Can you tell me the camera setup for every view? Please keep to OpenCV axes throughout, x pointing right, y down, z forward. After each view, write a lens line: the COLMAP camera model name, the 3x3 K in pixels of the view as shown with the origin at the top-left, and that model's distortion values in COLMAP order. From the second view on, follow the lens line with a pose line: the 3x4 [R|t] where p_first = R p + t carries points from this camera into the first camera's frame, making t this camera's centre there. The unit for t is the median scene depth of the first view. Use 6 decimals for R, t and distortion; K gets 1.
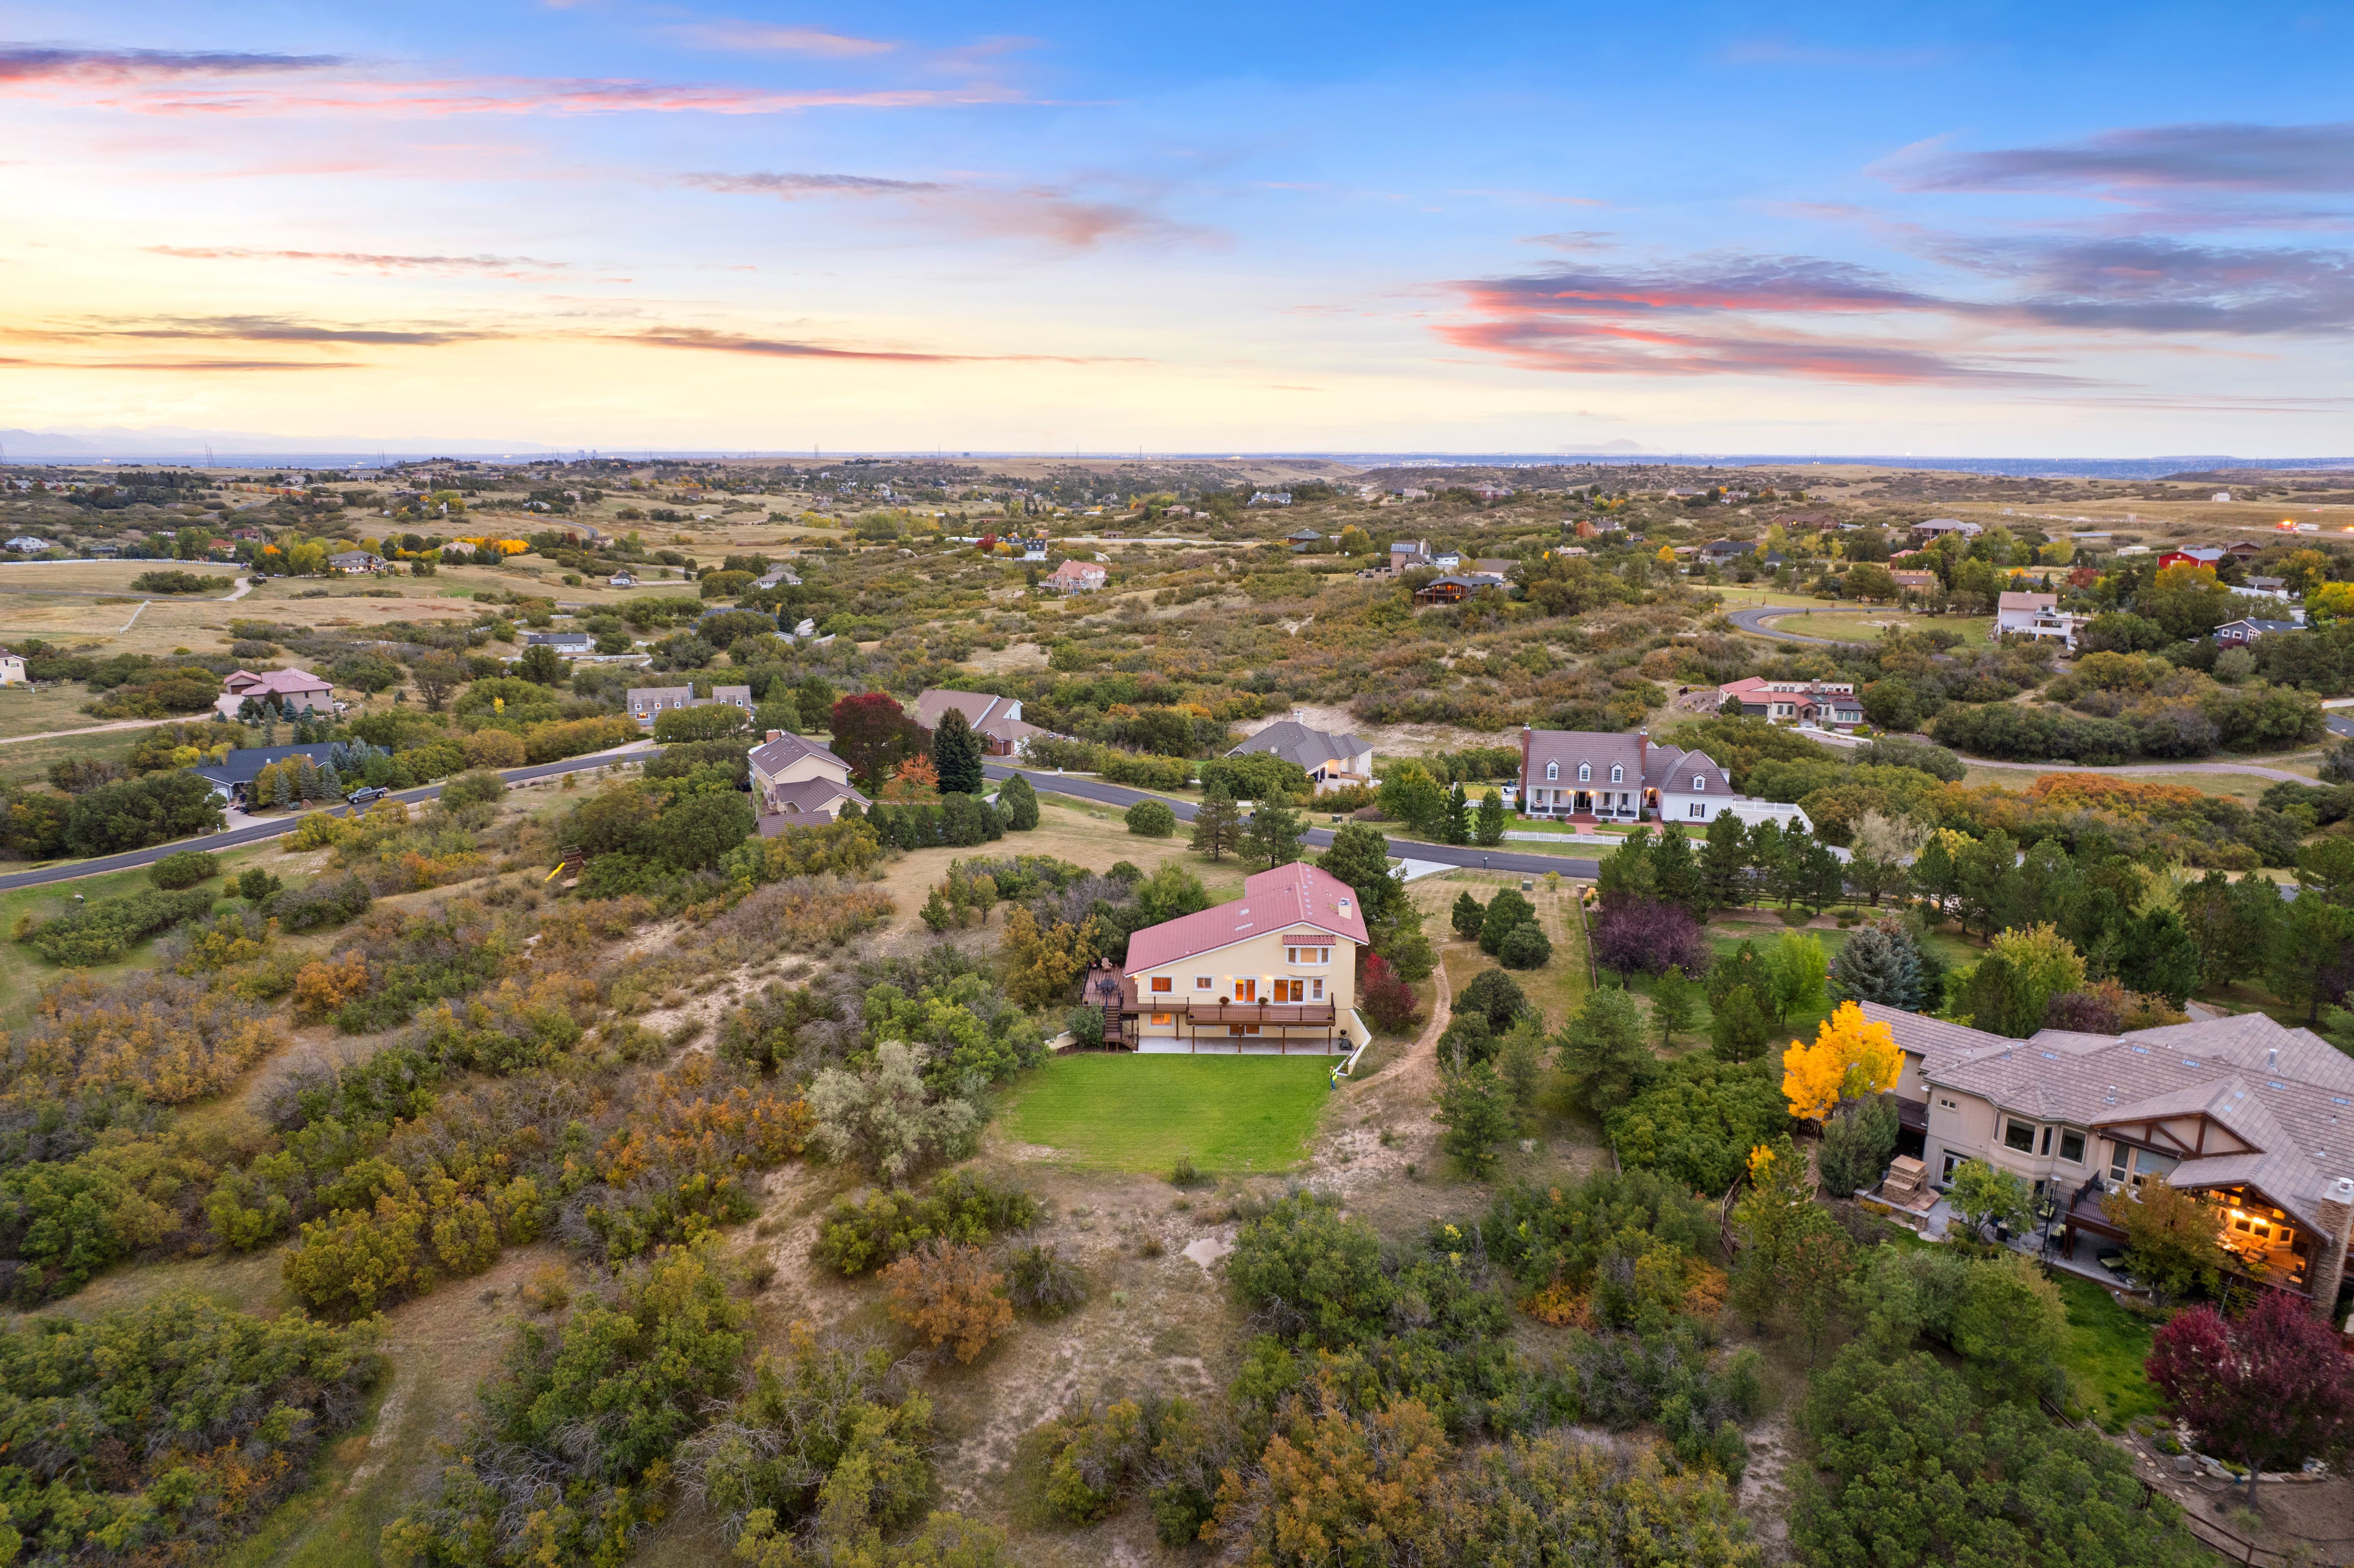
lens RADIAL K [[1493.8, 0, 1177.0], [0, 1493.8, 784.0], [0, 0, 1]] dist [-0.049487, 0.057624]
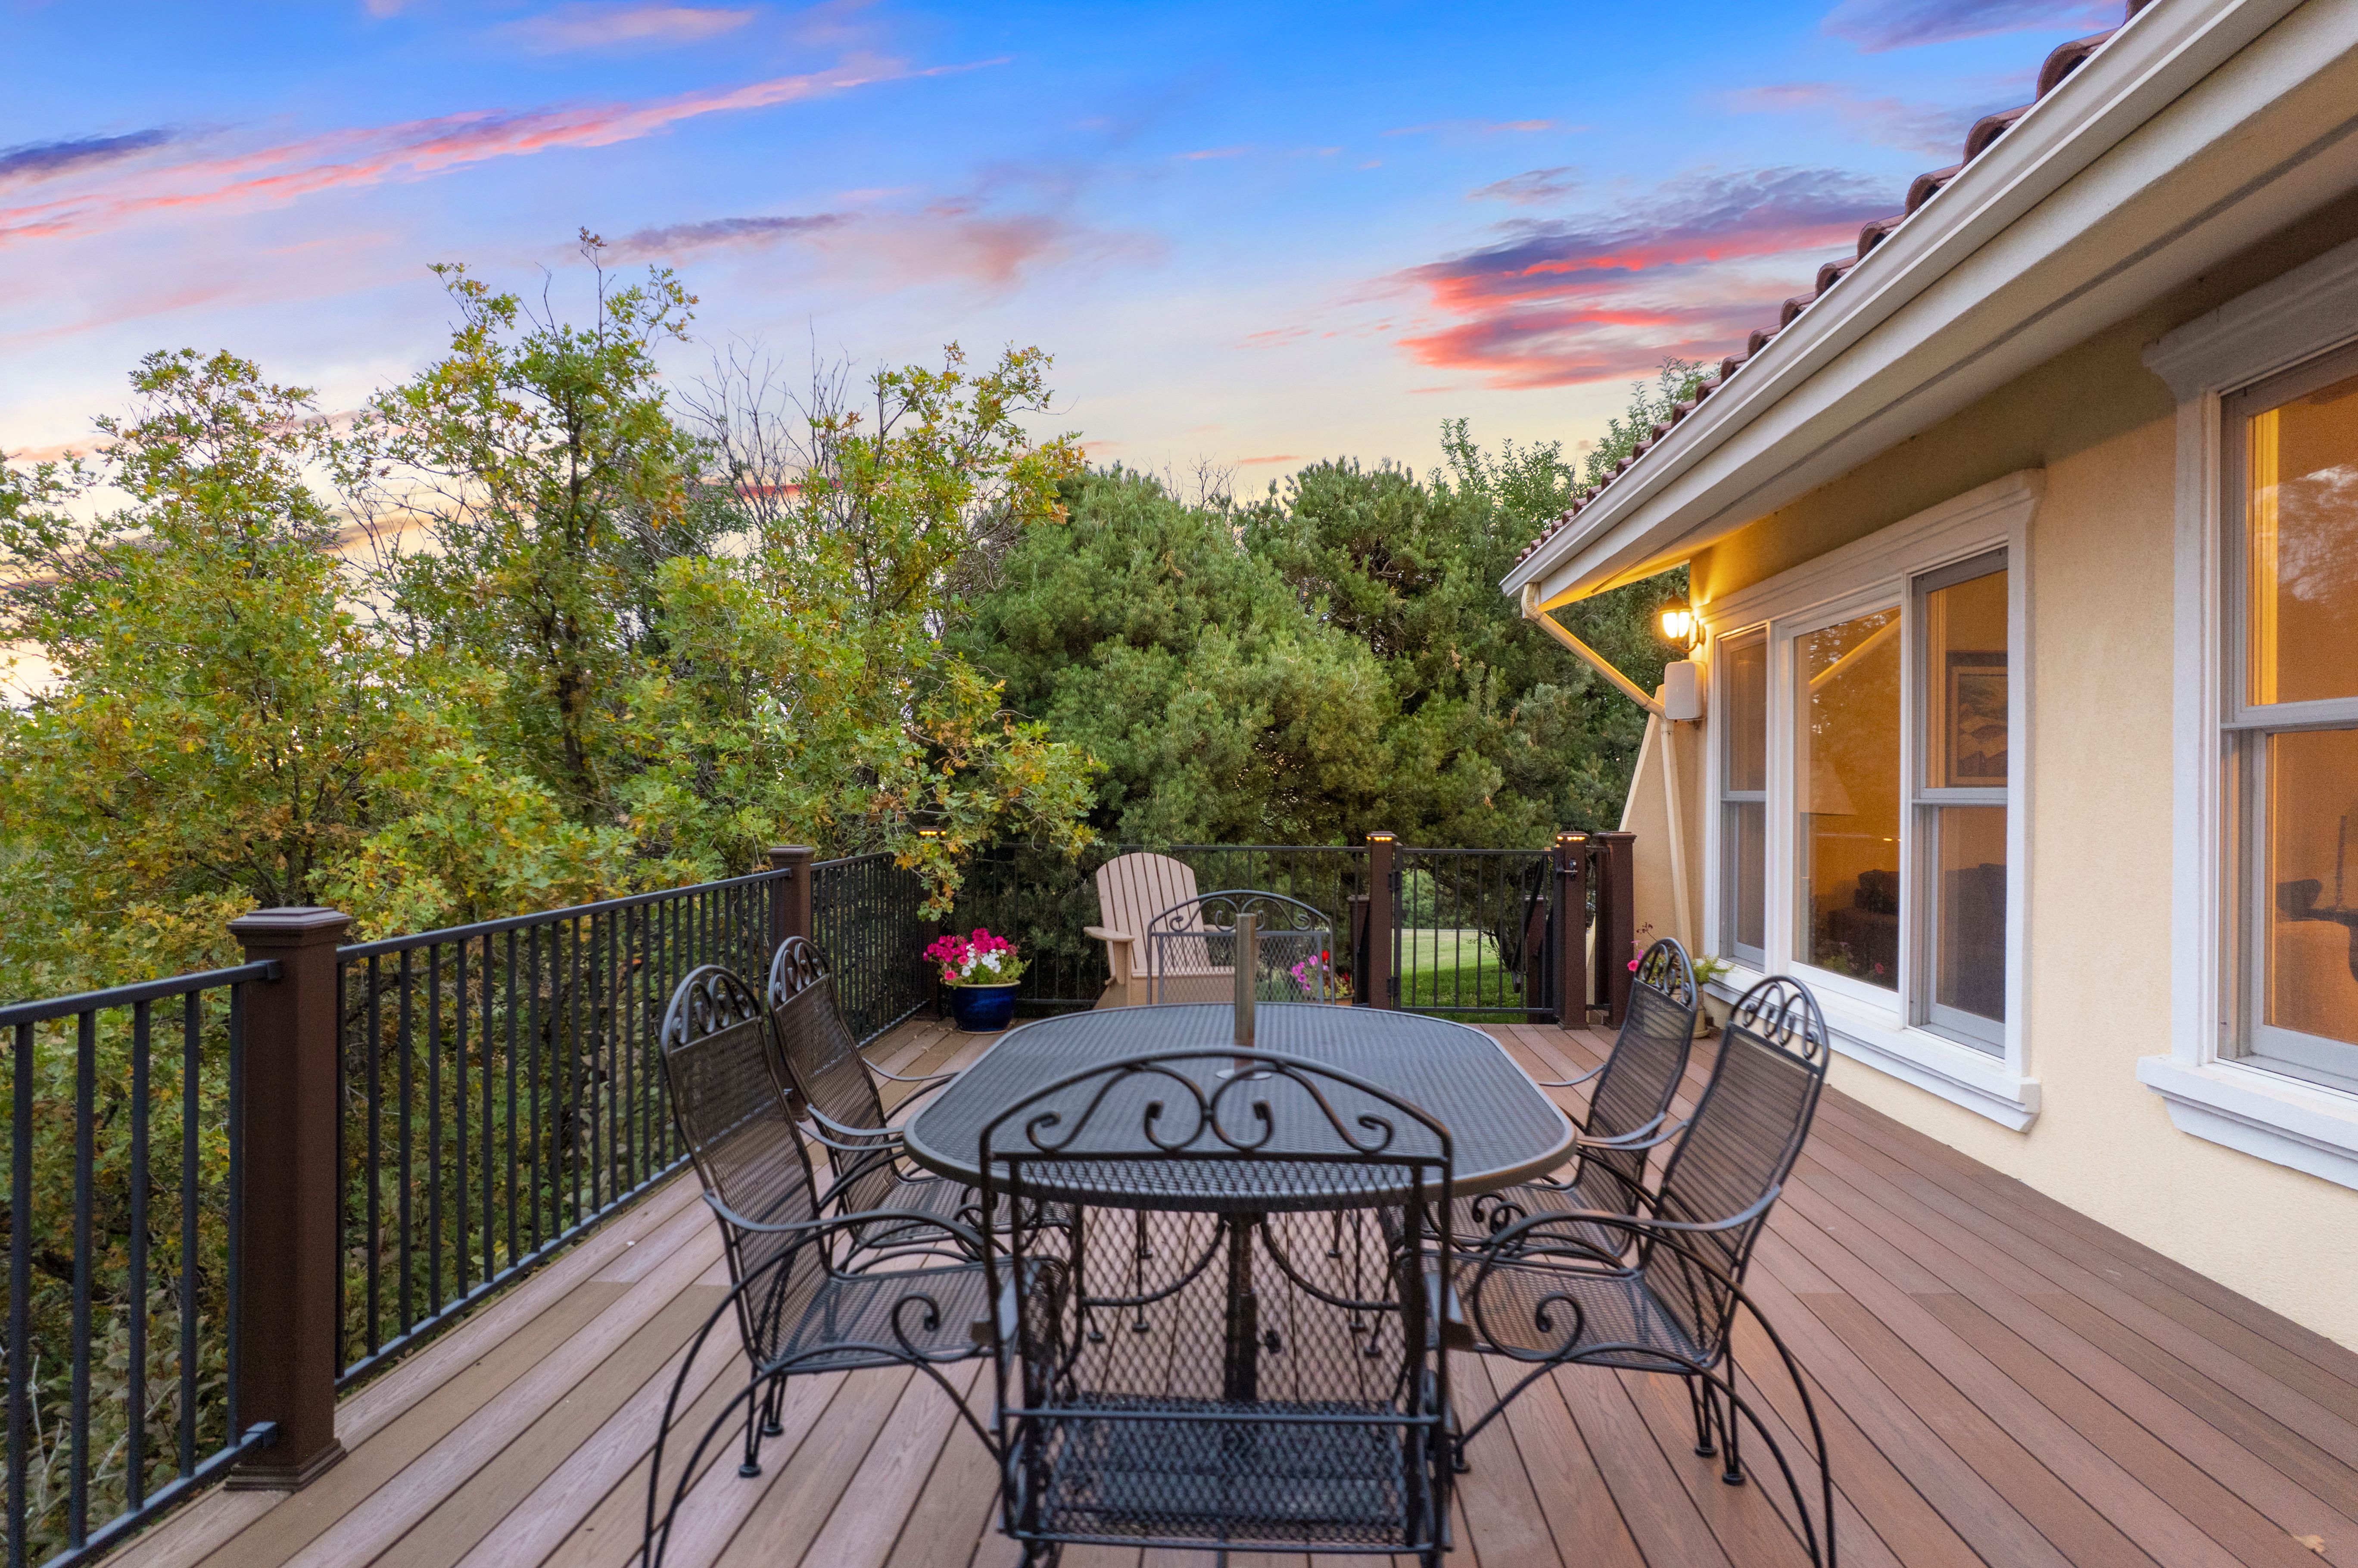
lens RADIAL K [[1496.9, 0, 1179.0], [0, 1496.9, 784.0], [0, 0, 1]] dist [-0.093870, 0.089861]
pose [[0.999688, 0.011987, -0.021924, -0.026013], [-0.016722, 0.972914, -0.230564, 0.073625], [0.018566, 0.230858, 0.972810, 0.535693]]
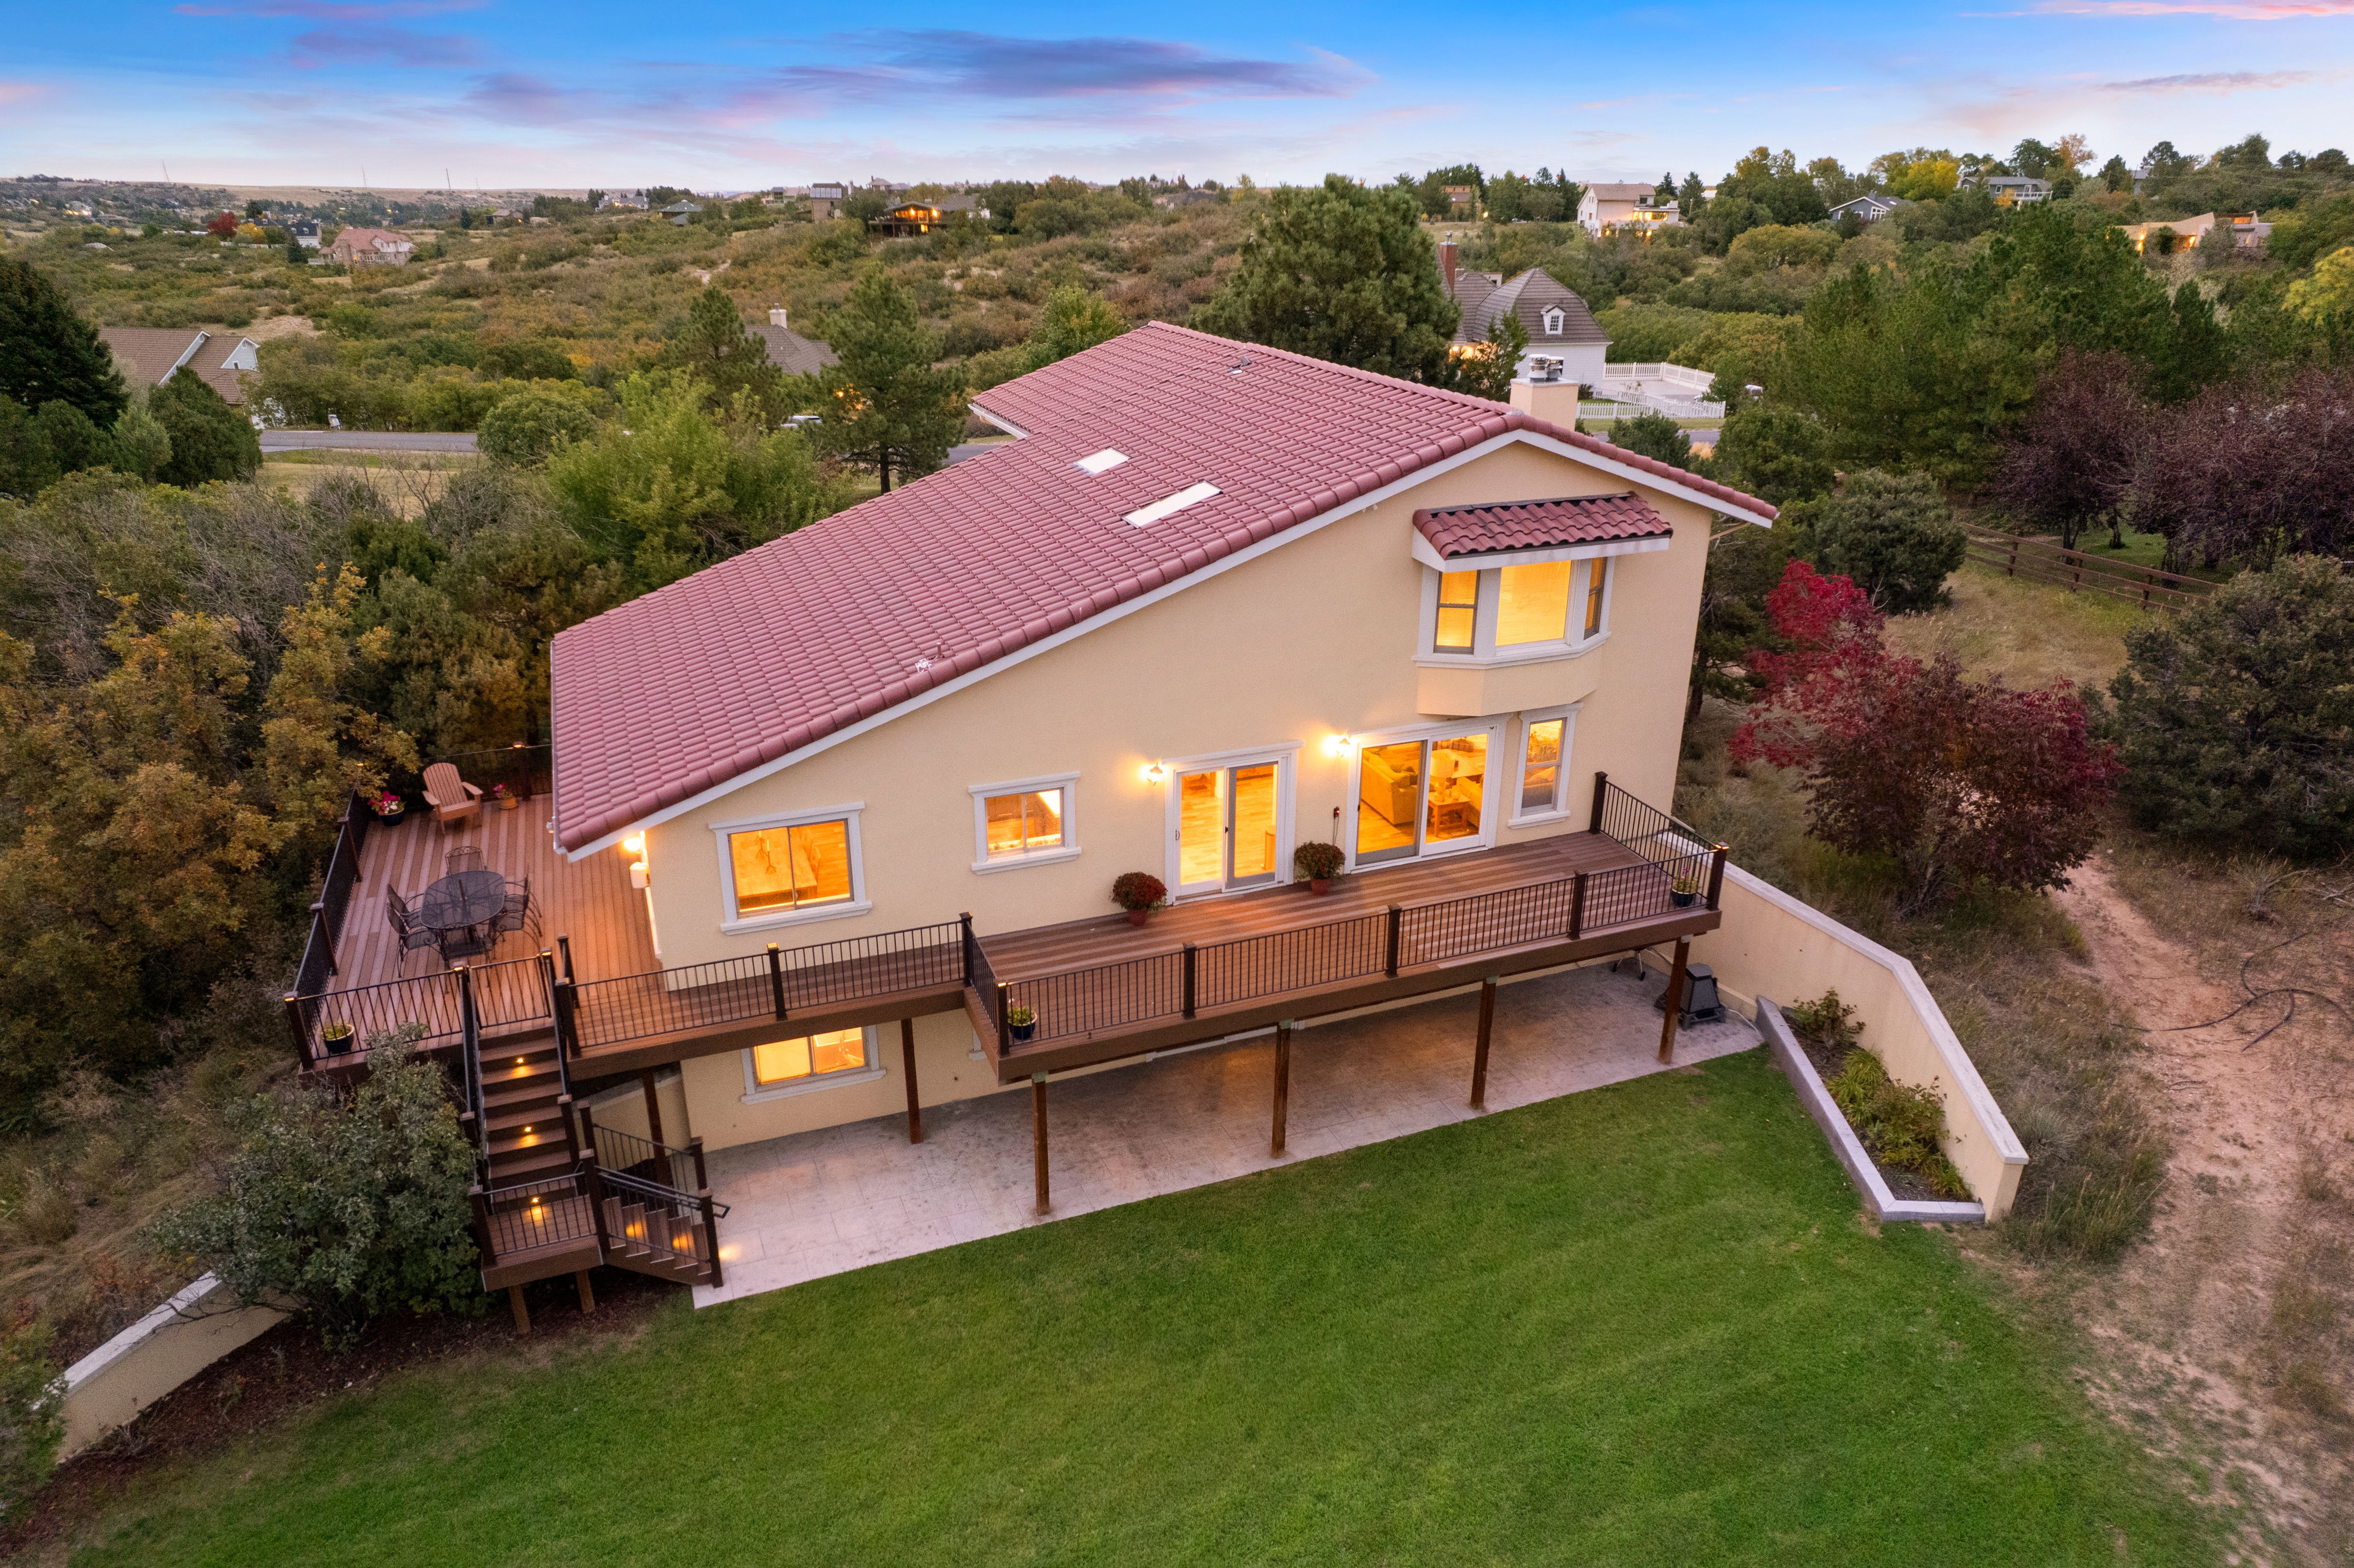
lens RADIAL K [[1486.3, 0, 1166.6], [0, 1486.3, 792.1], [0, 0, 1]] dist [-0.055868, 0.073985]
pose [[0.921037, -0.148290, 0.360140, -0.016679], [0.086560, 0.979492, 0.181941, 0.052360], [-0.379734, -0.136401, 0.914985, 0.441396]]
